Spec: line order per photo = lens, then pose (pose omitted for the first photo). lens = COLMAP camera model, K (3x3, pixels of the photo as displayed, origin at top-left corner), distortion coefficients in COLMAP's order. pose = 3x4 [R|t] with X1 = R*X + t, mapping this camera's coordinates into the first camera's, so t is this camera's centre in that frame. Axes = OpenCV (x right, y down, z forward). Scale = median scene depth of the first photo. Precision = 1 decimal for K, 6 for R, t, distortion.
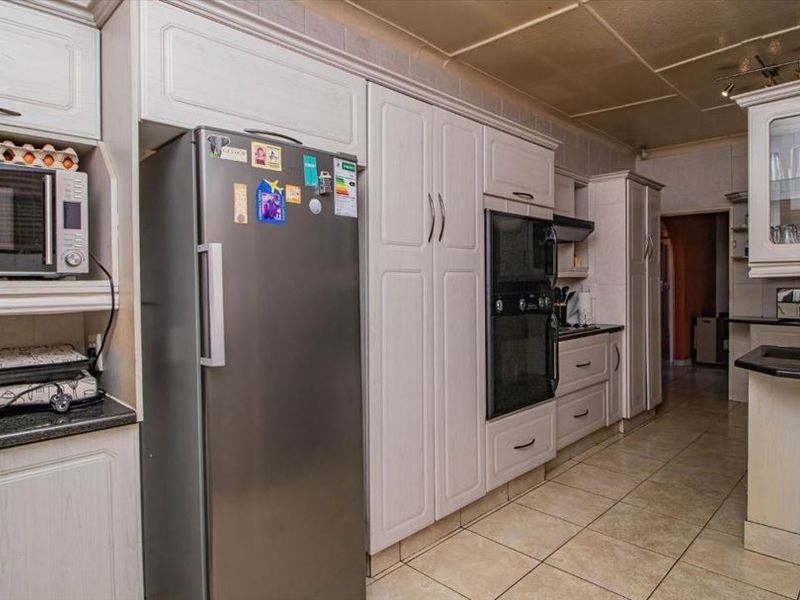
lens RADIAL K [[494.8, 0, 401.3], [0, 494.8, 296.2], [0, 0, 1]] dist [-0.005351, -0.006563]
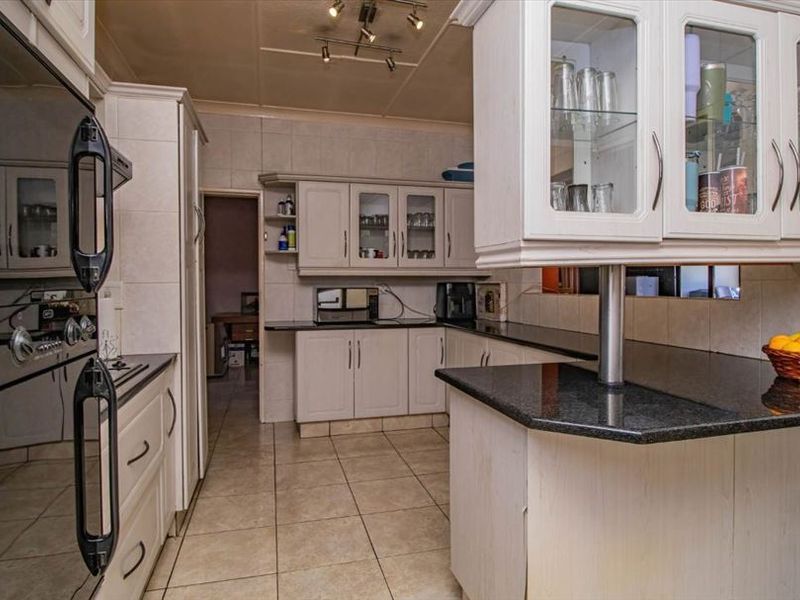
lens RADIAL K [[494.8, 0, 403.7], [0, 494.8, 295.8], [0, 0, 1]] dist [-0.005351, -0.006563]
pose [[0.508383, -0.014135, 0.861015, 0.074883], [0.016214, 0.999845, 0.006841, -0.006701], [-0.860978, 0.010483, 0.508533, 0.434826]]
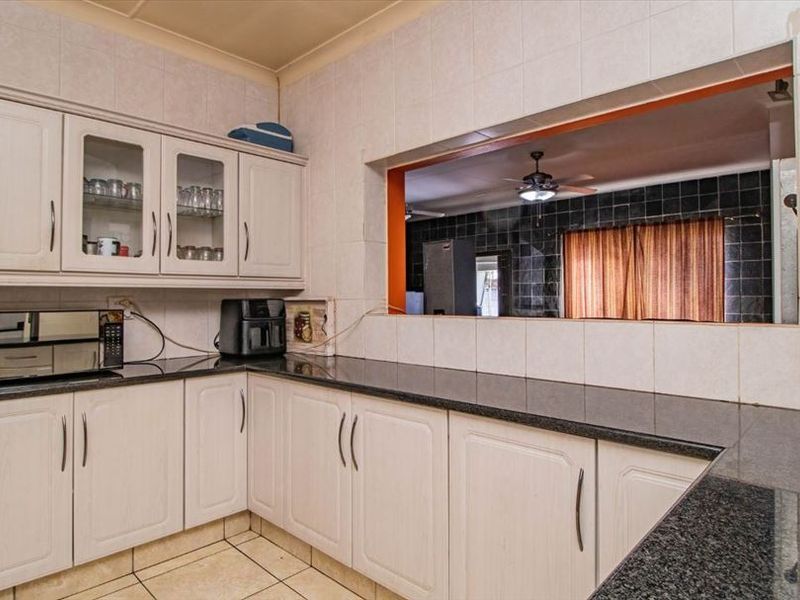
lens RADIAL K [[494.8, 0, 396.9], [0, 494.8, 291.4], [0, 0, 1]] dist [-0.005351, -0.006563]
pose [[0.001462, 0.022466, 0.999747, 0.349008], [0.023628, 0.999468, -0.022494, -0.016441], [-0.999720, 0.023655, 0.000930, 0.672508]]
